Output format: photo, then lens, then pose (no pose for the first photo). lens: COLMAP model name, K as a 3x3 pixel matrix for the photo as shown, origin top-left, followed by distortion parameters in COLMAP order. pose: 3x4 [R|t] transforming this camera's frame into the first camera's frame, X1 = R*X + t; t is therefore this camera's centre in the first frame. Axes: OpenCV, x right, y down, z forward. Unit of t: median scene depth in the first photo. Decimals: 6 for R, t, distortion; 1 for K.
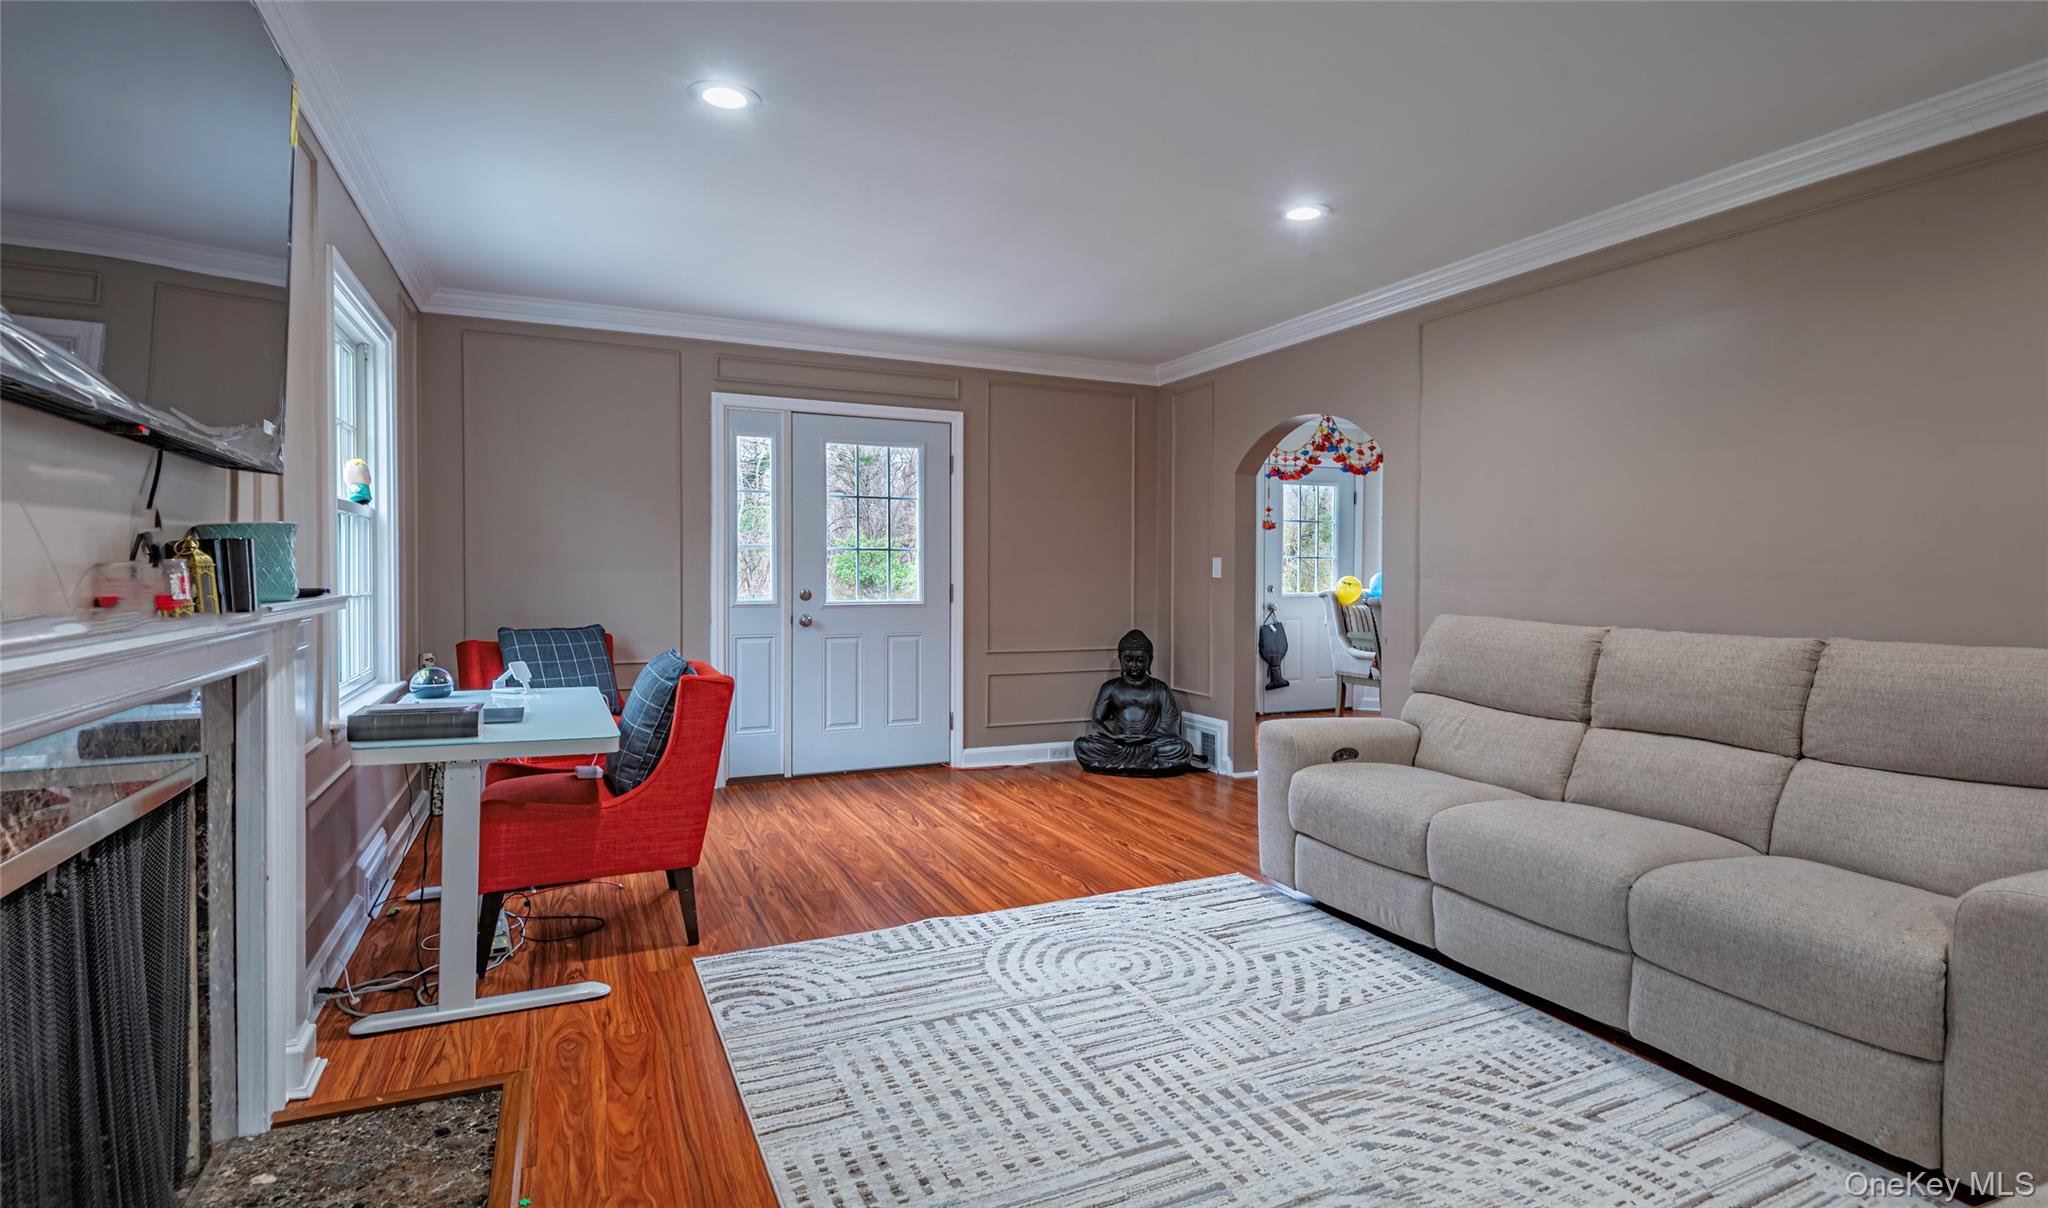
lens RADIAL K [[966.1, 0, 1016.7], [0, 966.1, 575.0], [0, 0, 1]] dist [0.062092, -0.044920]
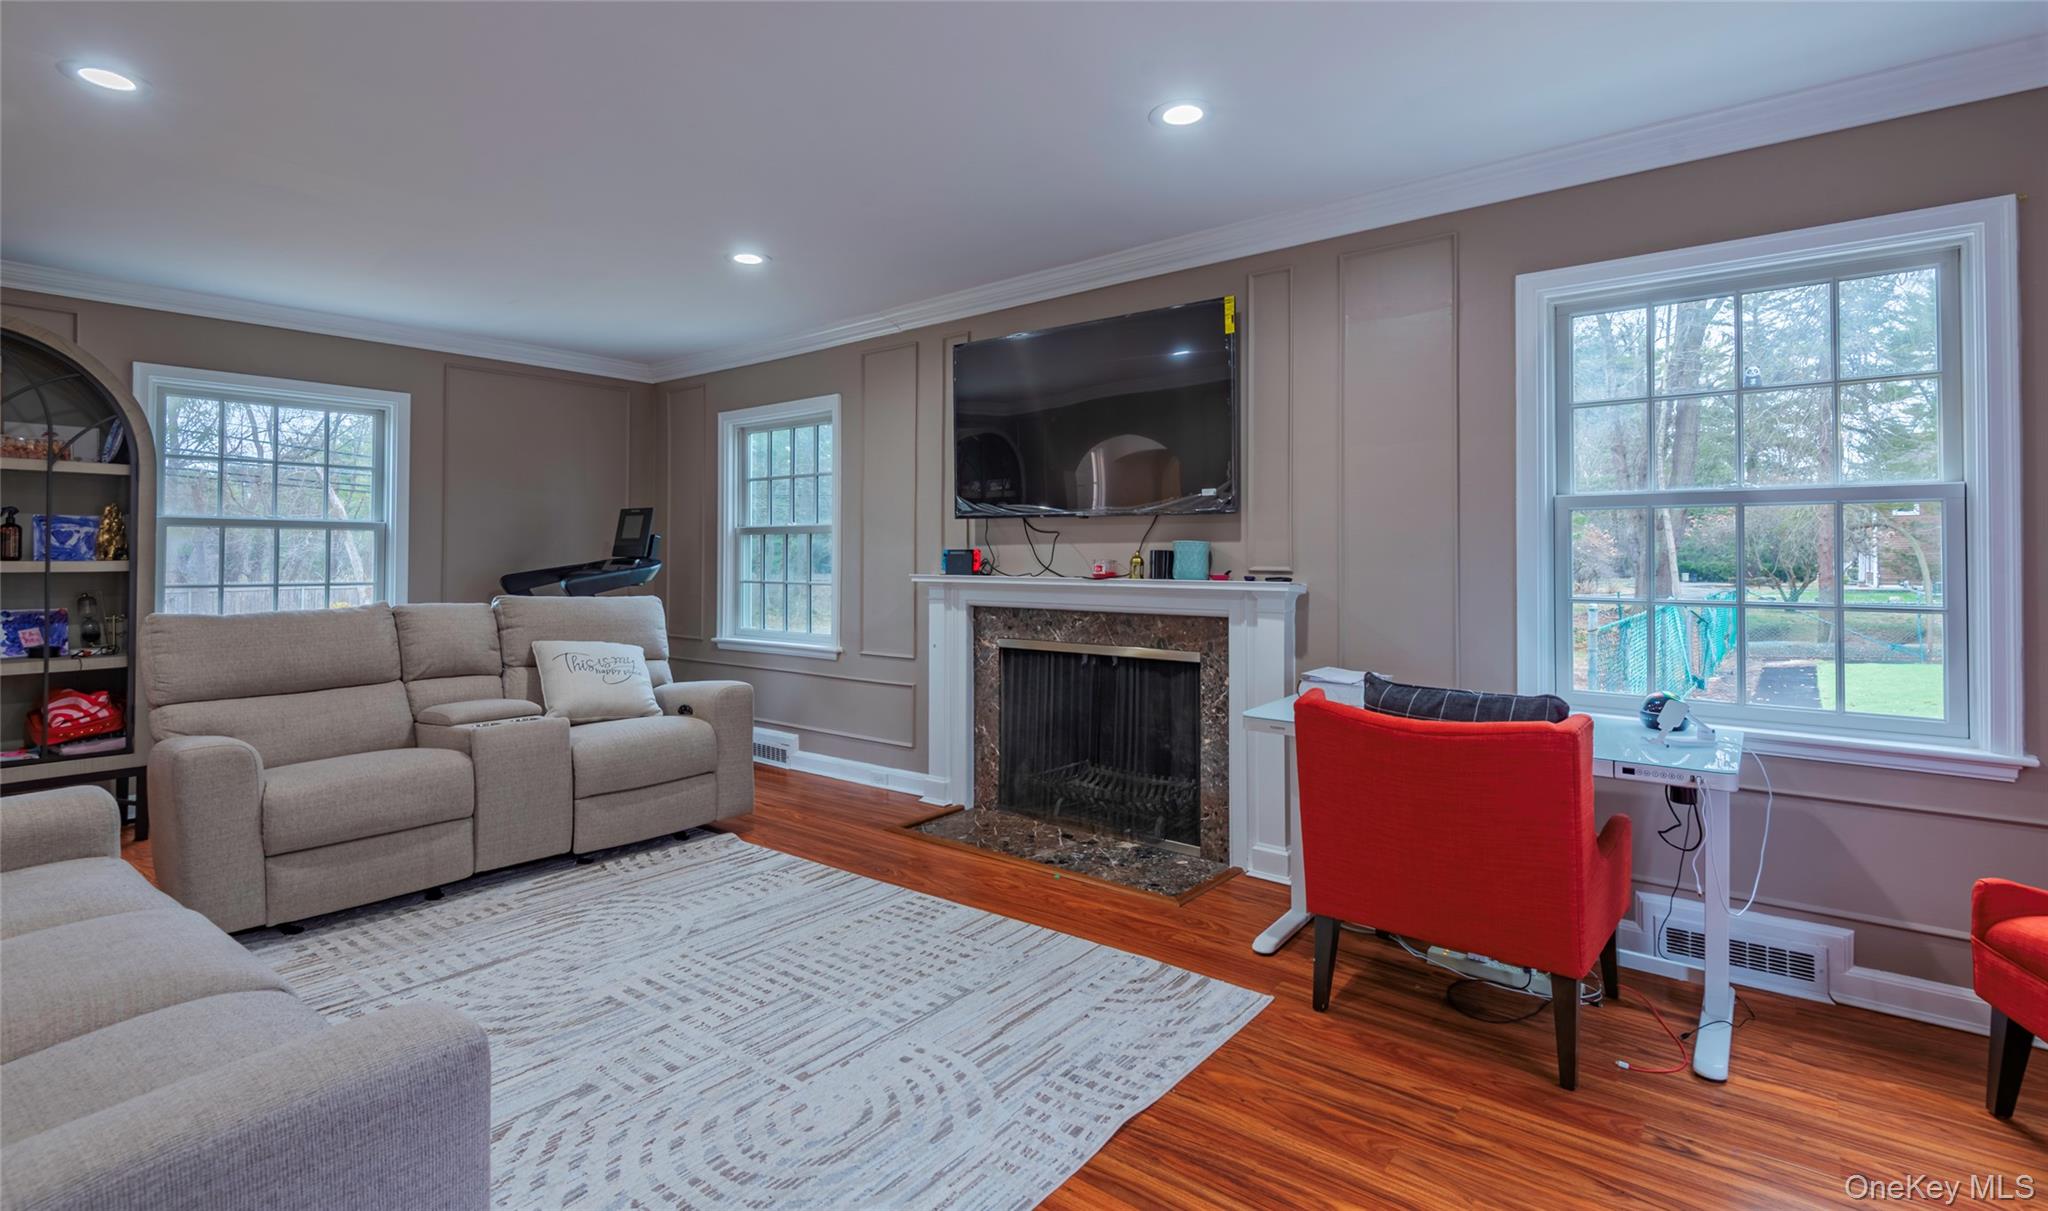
lens RADIAL K [[946.4, 0, 1022.8], [0, 946.4, 550.9], [0, 0, 1]] dist [0.034567, -0.000180]
pose [[-0.889442, -0.004370, -0.457027, 0.304391], [-0.007572, 0.999958, 0.005175, -0.029073], [0.456985, 0.008063, -0.889438, 1.772079]]
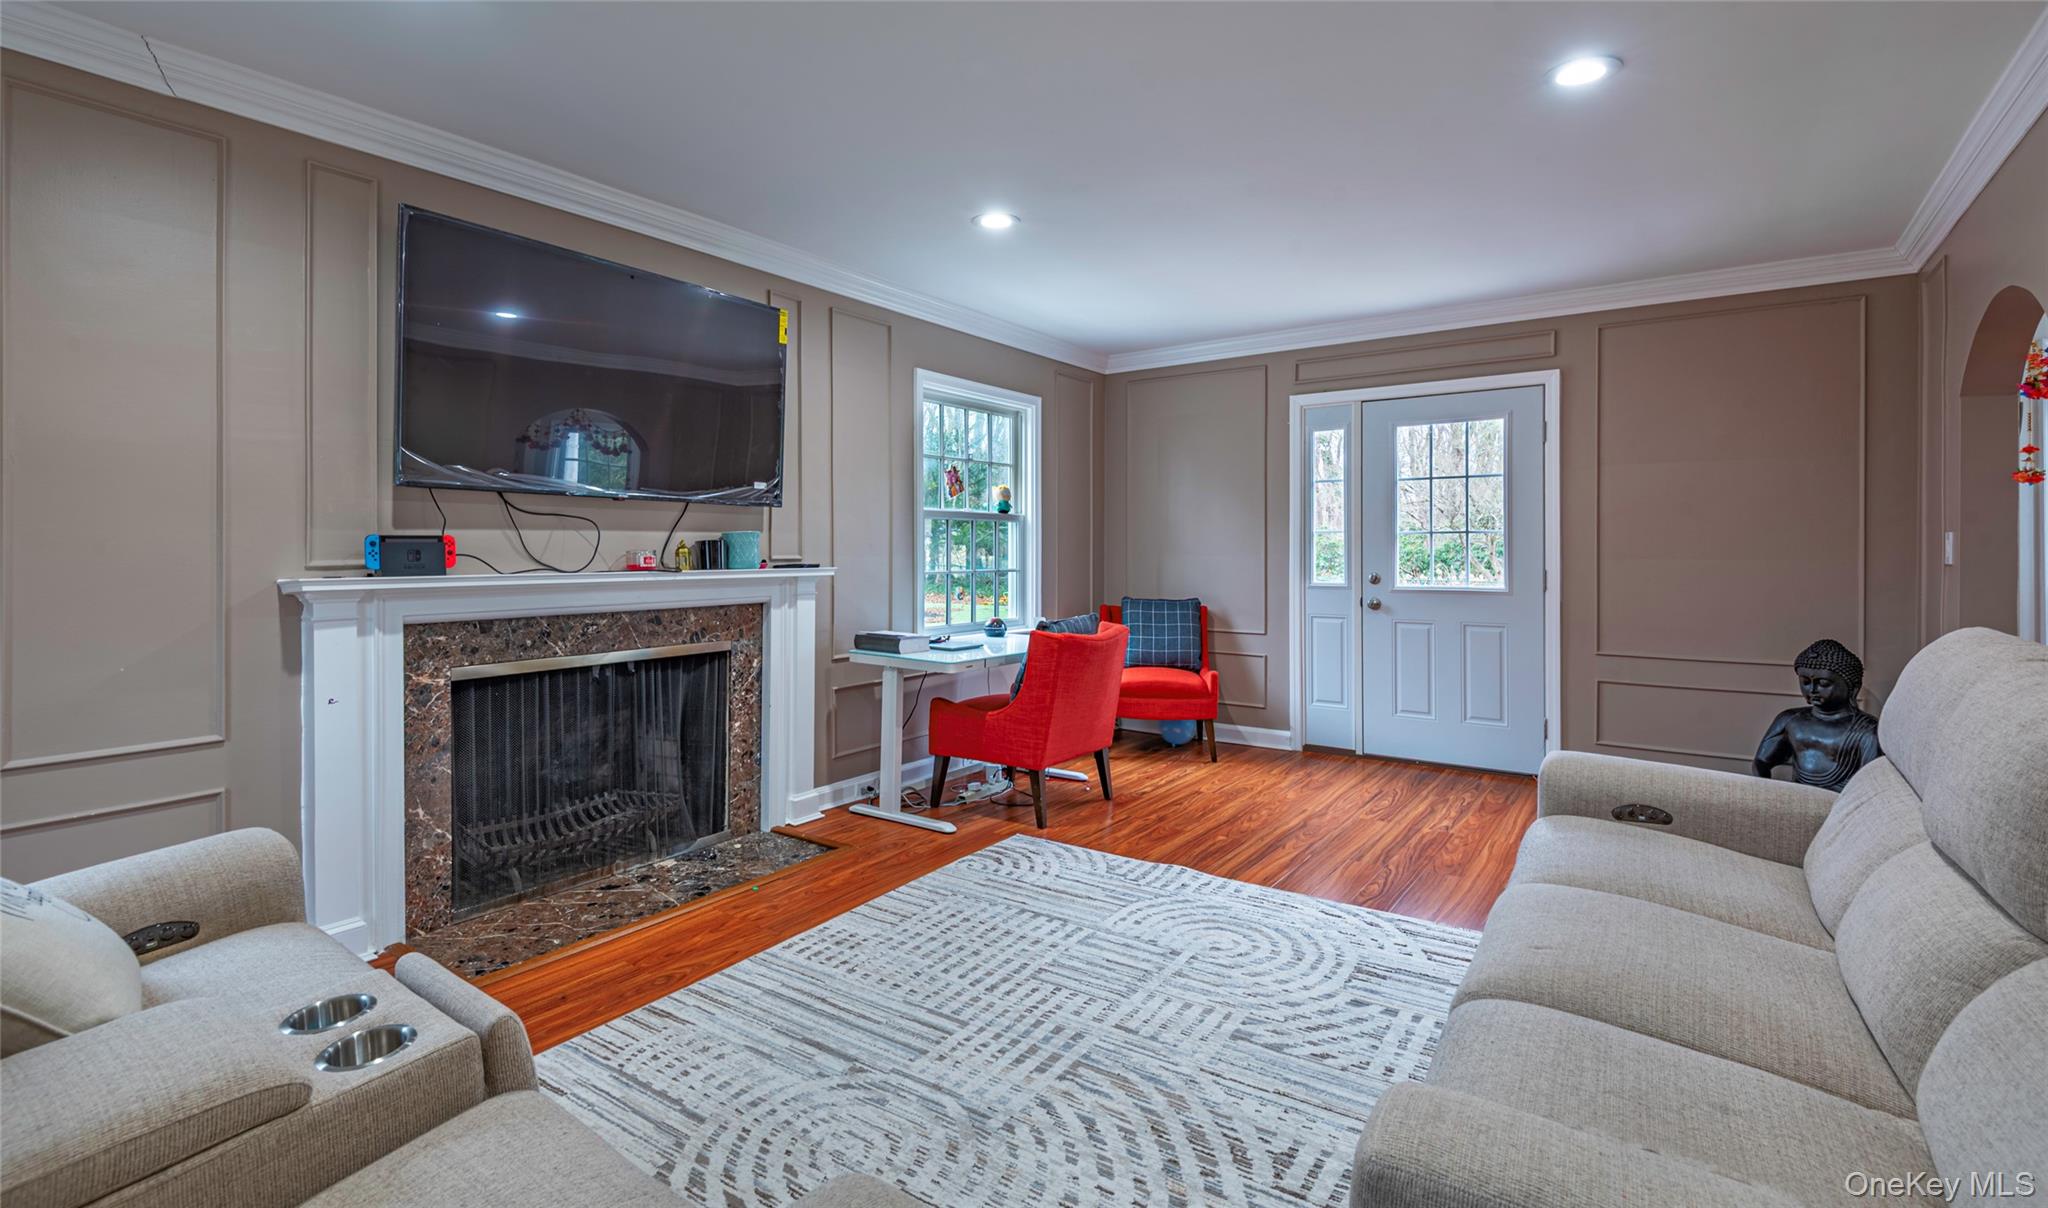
lens RADIAL K [[946.4, 0, 1022.8], [0, 946.4, 549.4], [0, 0, 1]] dist [0.034567, -0.000180]
pose [[0.511774, -0.008240, -0.859080, 0.880051], [-0.002022, 0.999940, -0.010796, 0.002630], [0.859118, 0.007263, 0.511727, 0.329576]]
